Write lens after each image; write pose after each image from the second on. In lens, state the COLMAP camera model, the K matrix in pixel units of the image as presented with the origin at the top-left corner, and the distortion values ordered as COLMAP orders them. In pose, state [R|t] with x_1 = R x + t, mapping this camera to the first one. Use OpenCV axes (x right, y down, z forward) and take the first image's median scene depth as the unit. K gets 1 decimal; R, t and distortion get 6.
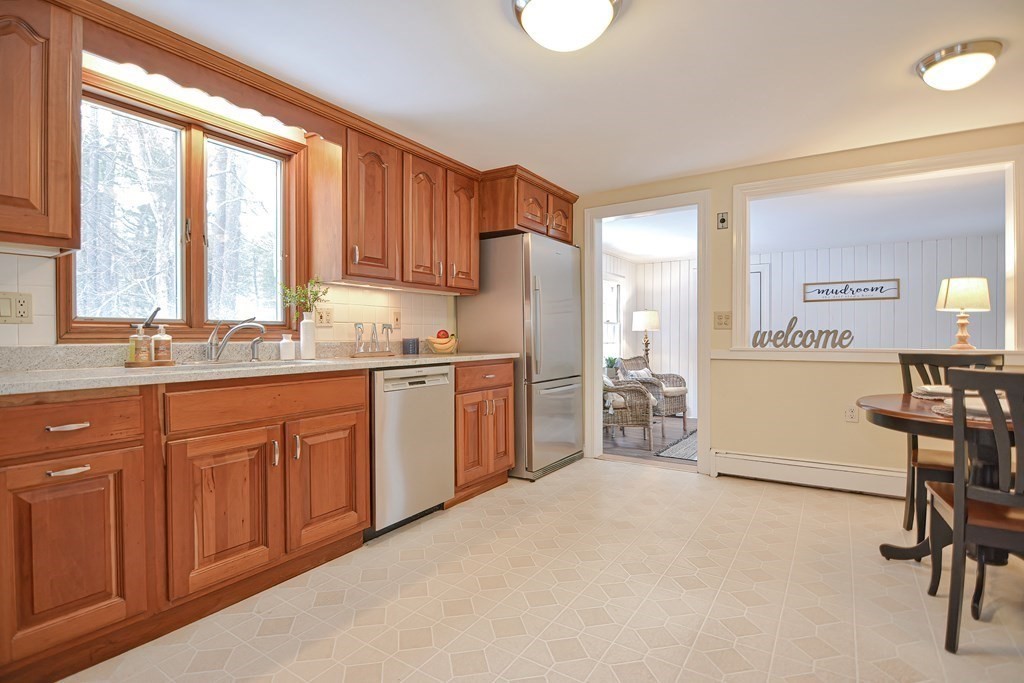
lens RADIAL K [[499.8, 0, 506.2], [0, 499.8, 340.1], [0, 0, 1]] dist [-0.001615, -0.016288]
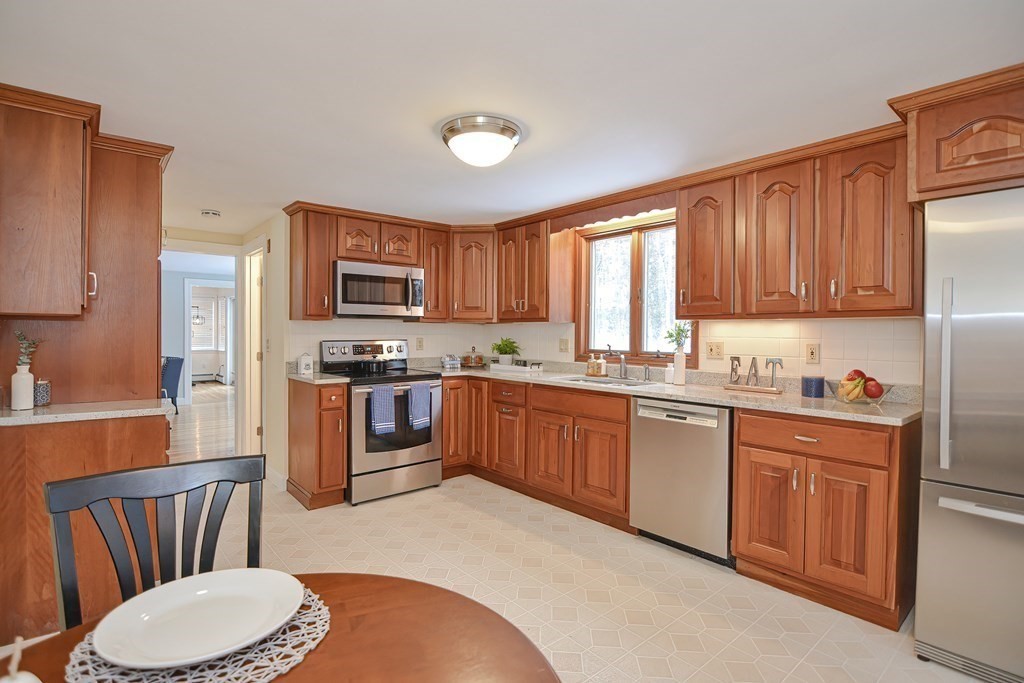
lens RADIAL K [[499.8, 0, 506.2], [0, 499.8, 340.1], [0, 0, 1]] dist [-0.001615, -0.016288]
pose [[-0.283406, 0.014190, -0.958895, 0.883715], [-0.016267, 0.999676, 0.019601, -0.086259], [0.958862, 0.021153, -0.283083, 0.909136]]
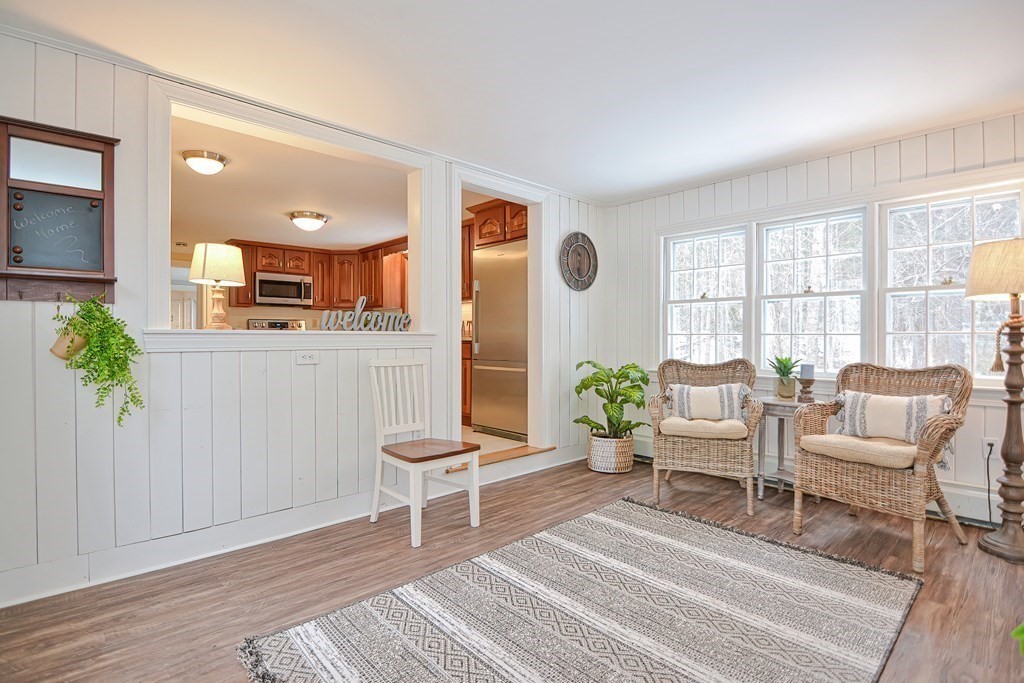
lens RADIAL K [[499.8, 0, 506.2], [0, 499.8, 340.1], [0, 0, 1]] dist [-0.001615, -0.016288]
pose [[-0.230671, 0.005280, -0.973017, 1.743024], [-0.008081, 0.999940, 0.007342, 0.026966], [0.972998, 0.009556, -0.230615, 1.786618]]
